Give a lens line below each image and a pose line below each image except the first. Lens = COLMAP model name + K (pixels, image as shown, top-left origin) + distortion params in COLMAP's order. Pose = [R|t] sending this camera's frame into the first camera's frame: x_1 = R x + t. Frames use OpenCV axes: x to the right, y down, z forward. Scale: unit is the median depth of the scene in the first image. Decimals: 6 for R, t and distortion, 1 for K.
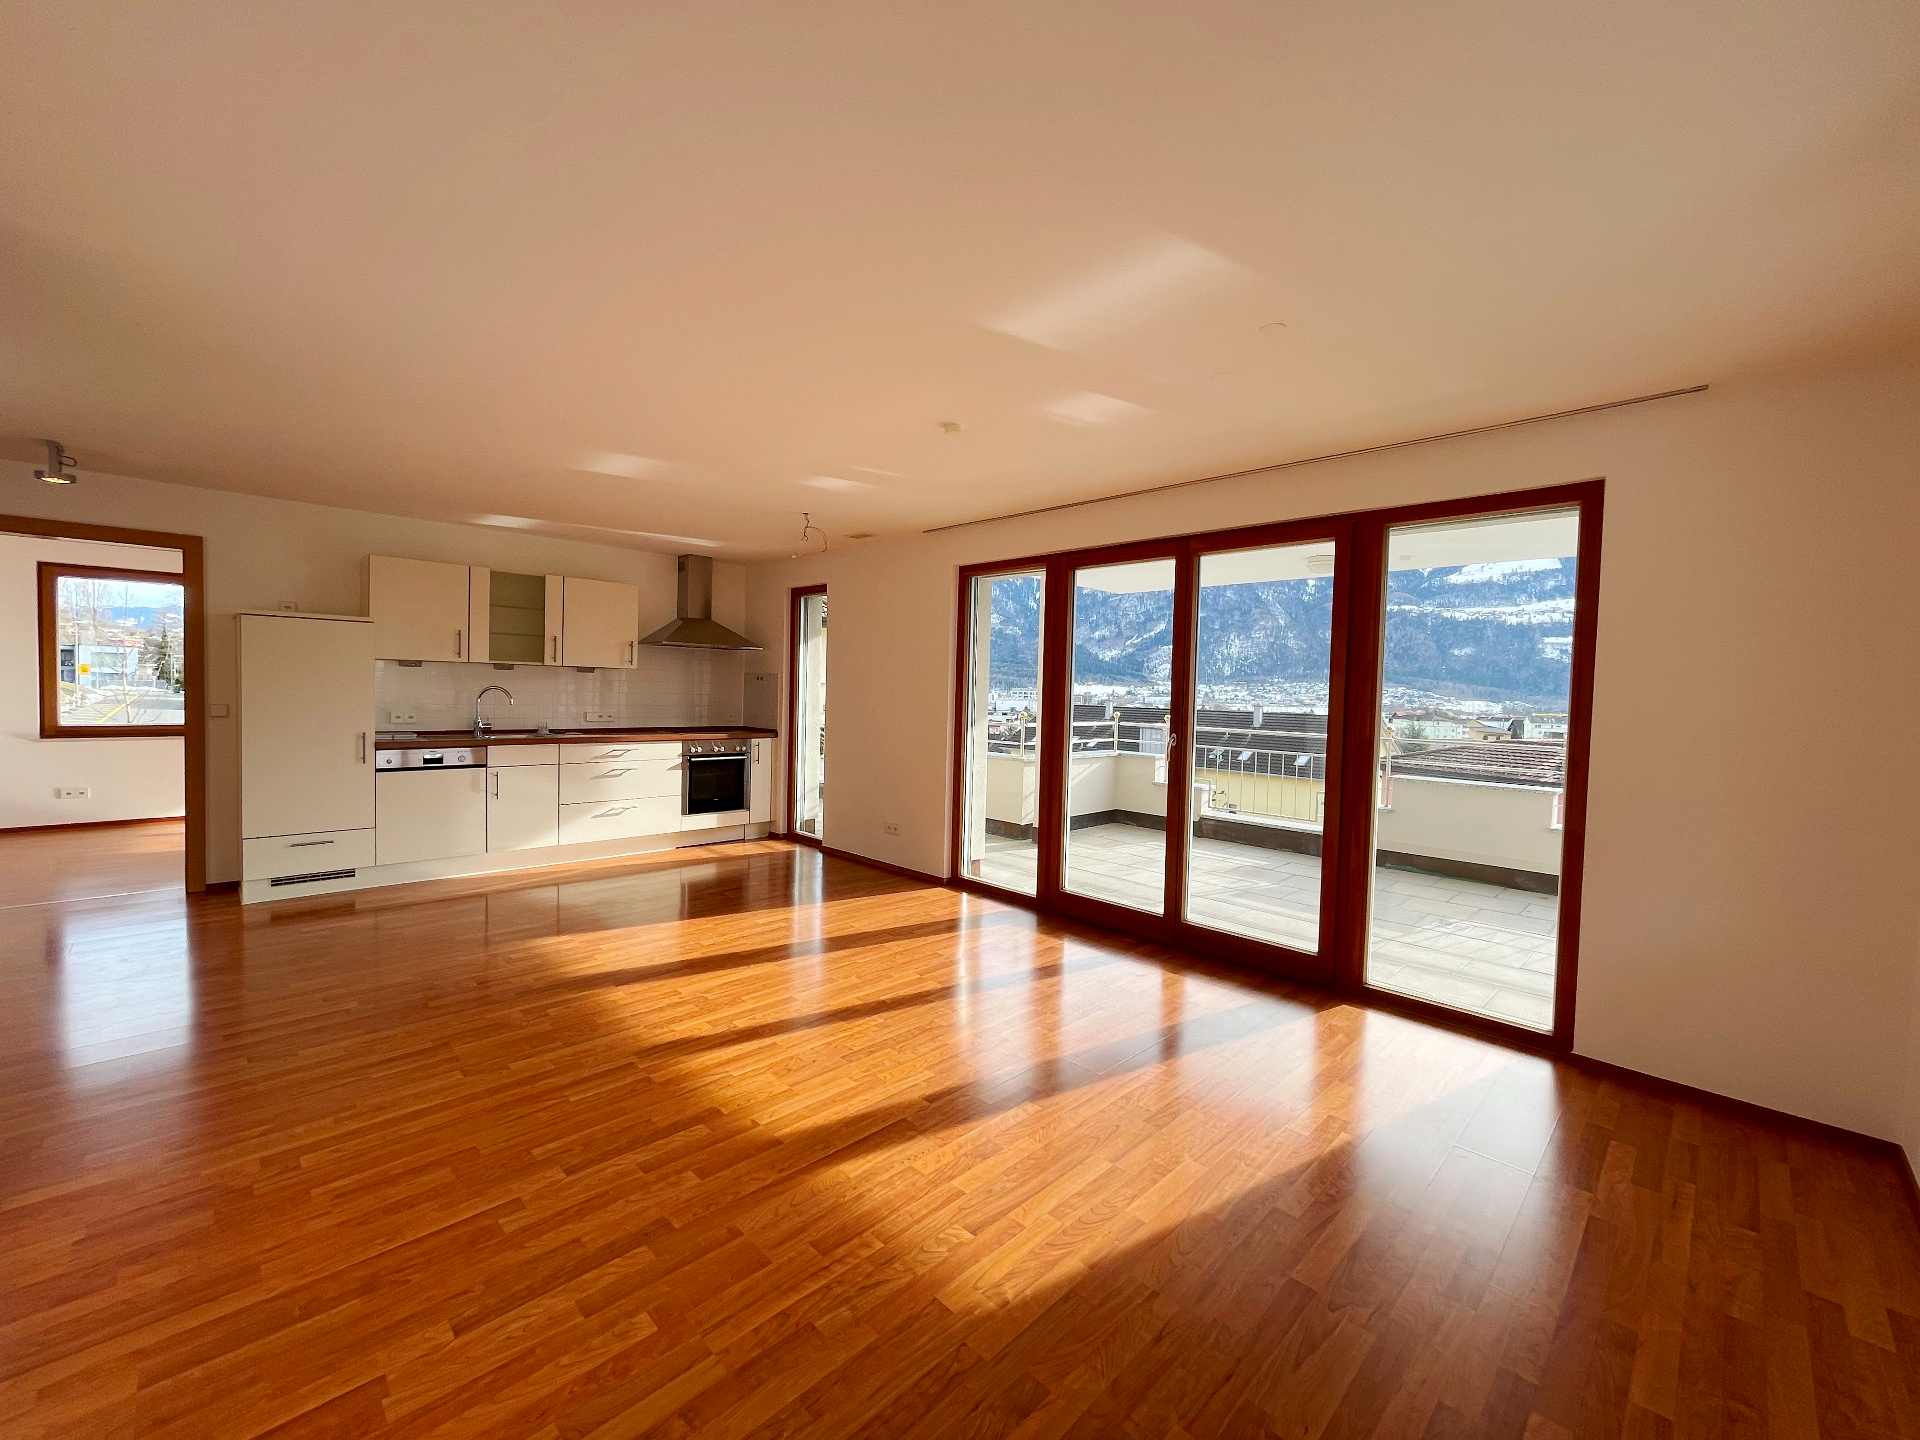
lens RADIAL K [[774.7, 0, 956.1], [0, 774.7, 715.7], [0, 0, 1]] dist [-0.000711, -0.000028]
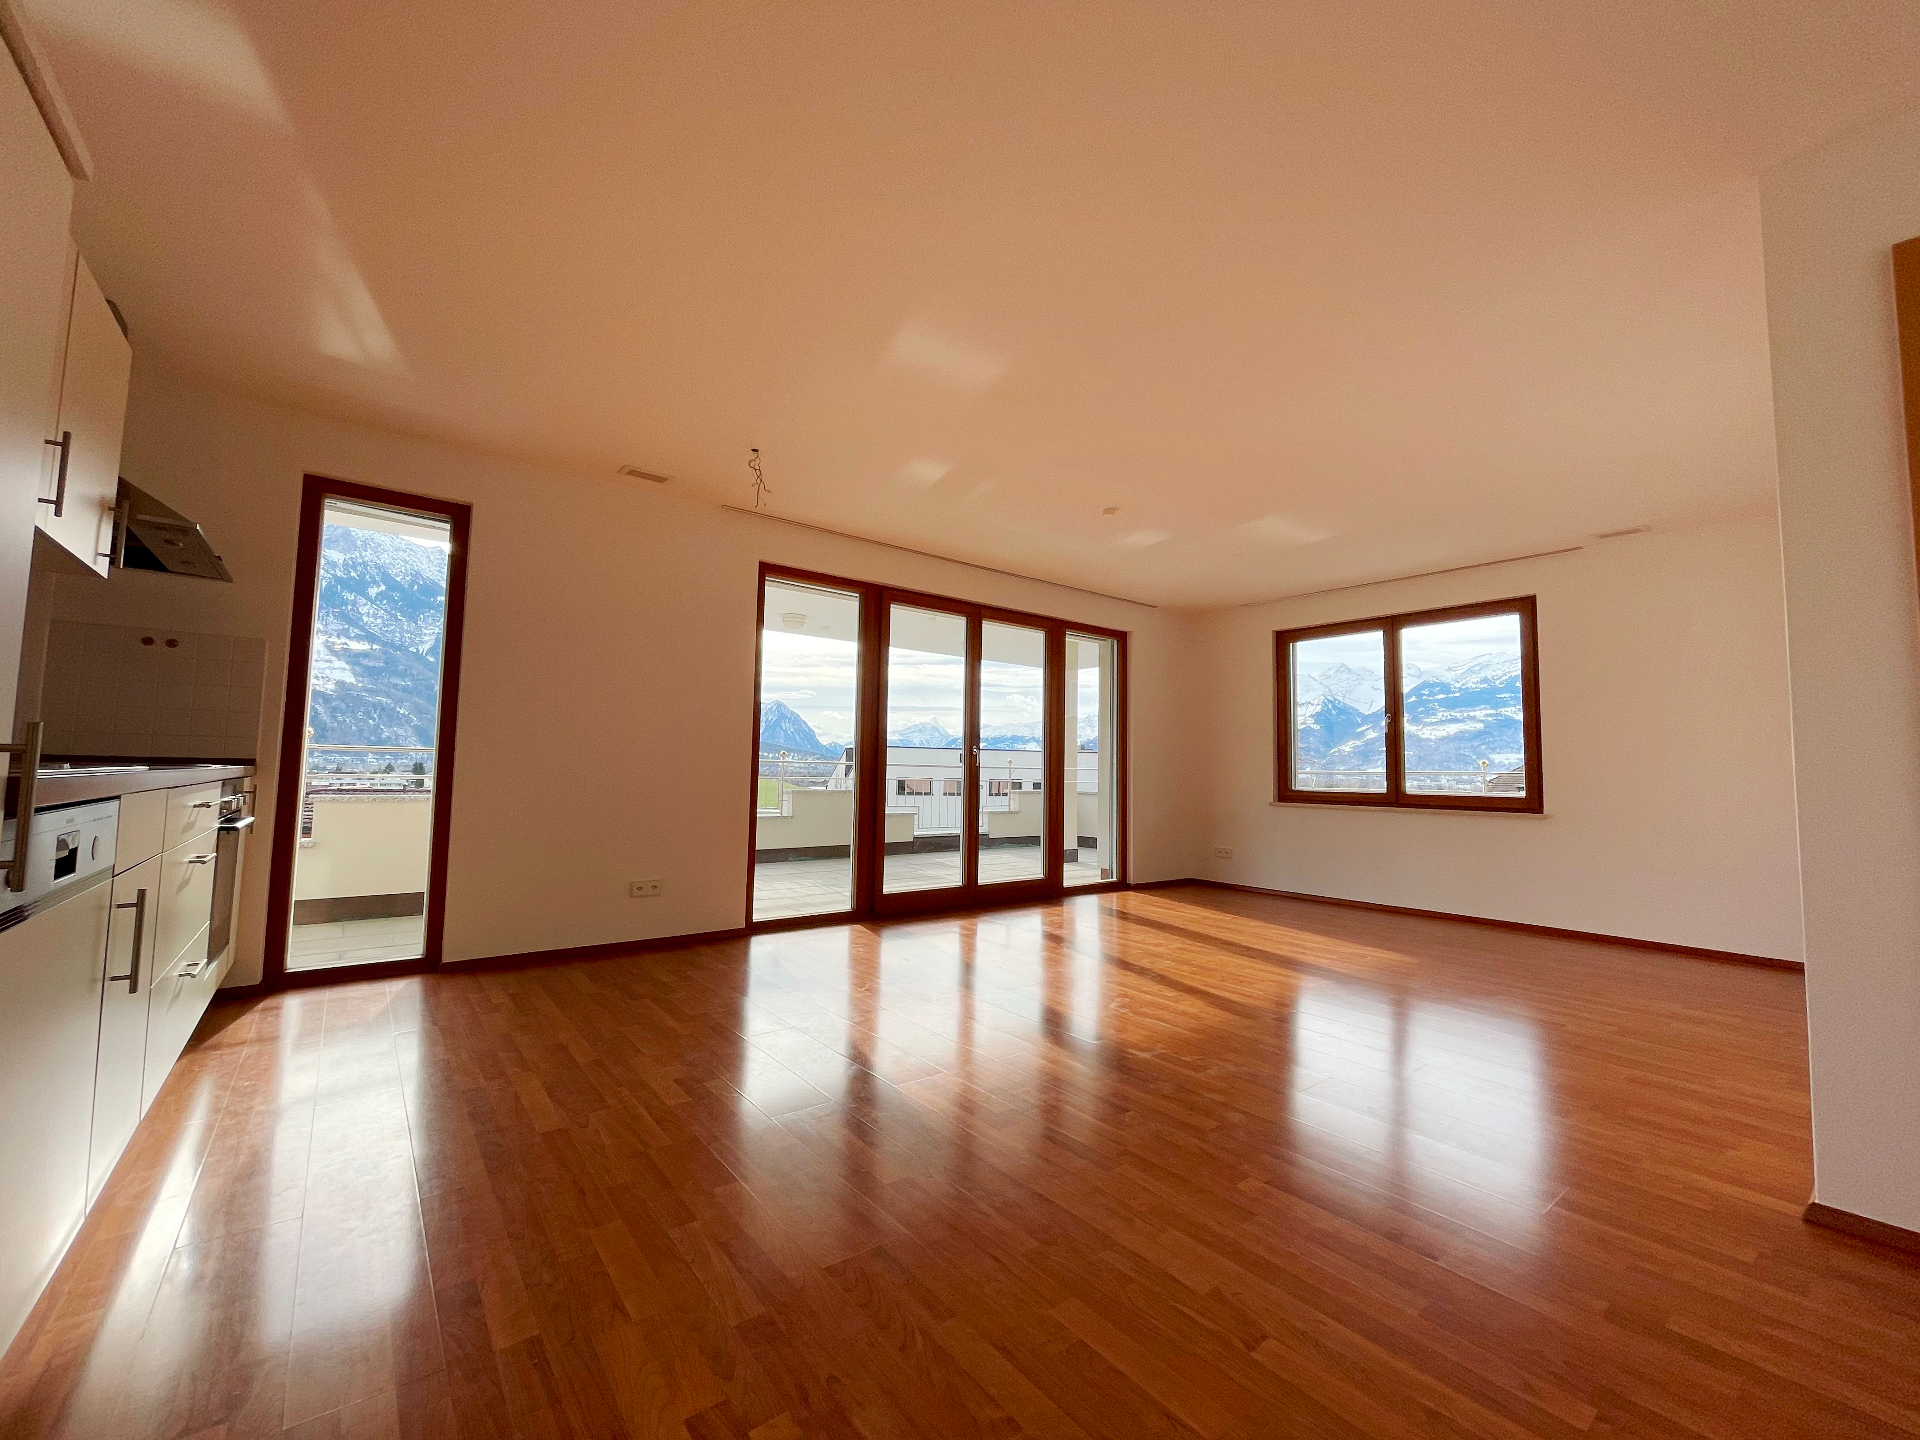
lens RADIAL K [[774.7, 0, 956.1], [0, 774.7, 715.7], [0, 0, 1]] dist [-0.000711, -0.000028]
pose [[0.111974, 0.047772, 0.992562, -0.902738], [0.019982, 0.998534, -0.050314, 0.033453], [-0.993510, 0.025467, 0.110855, 0.744301]]
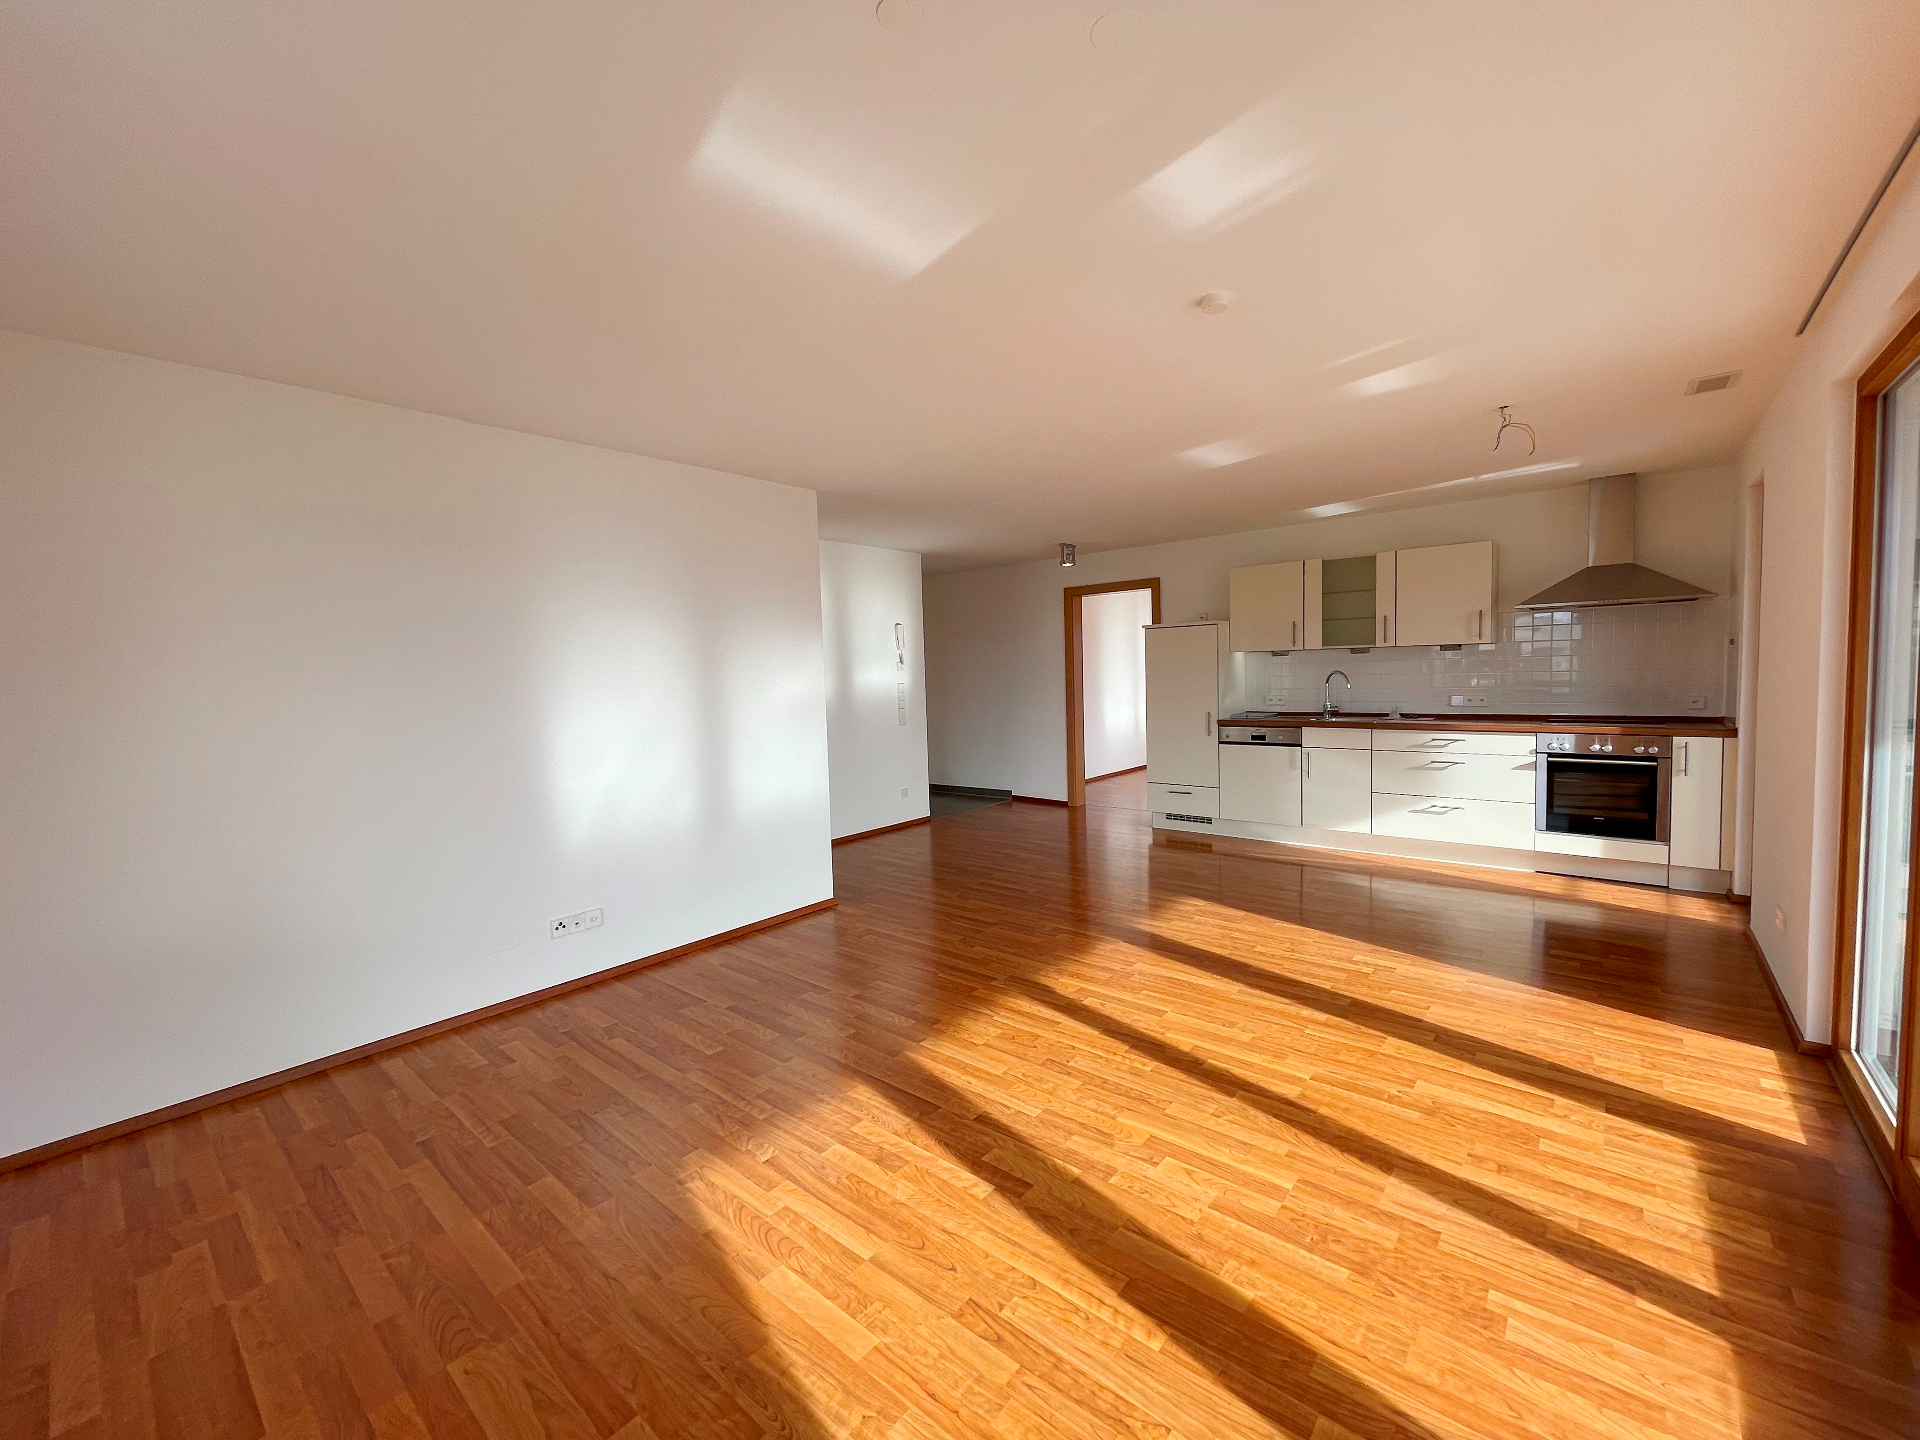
lens RADIAL K [[774.7, 0, 956.1], [0, 774.7, 715.7], [0, 0, 1]] dist [-0.000711, -0.000028]
pose [[0.085769, 0.029085, -0.995890, 0.455995], [-0.001855, 0.999577, 0.029033, -0.007710], [0.996313, -0.000643, 0.085787, 0.464190]]
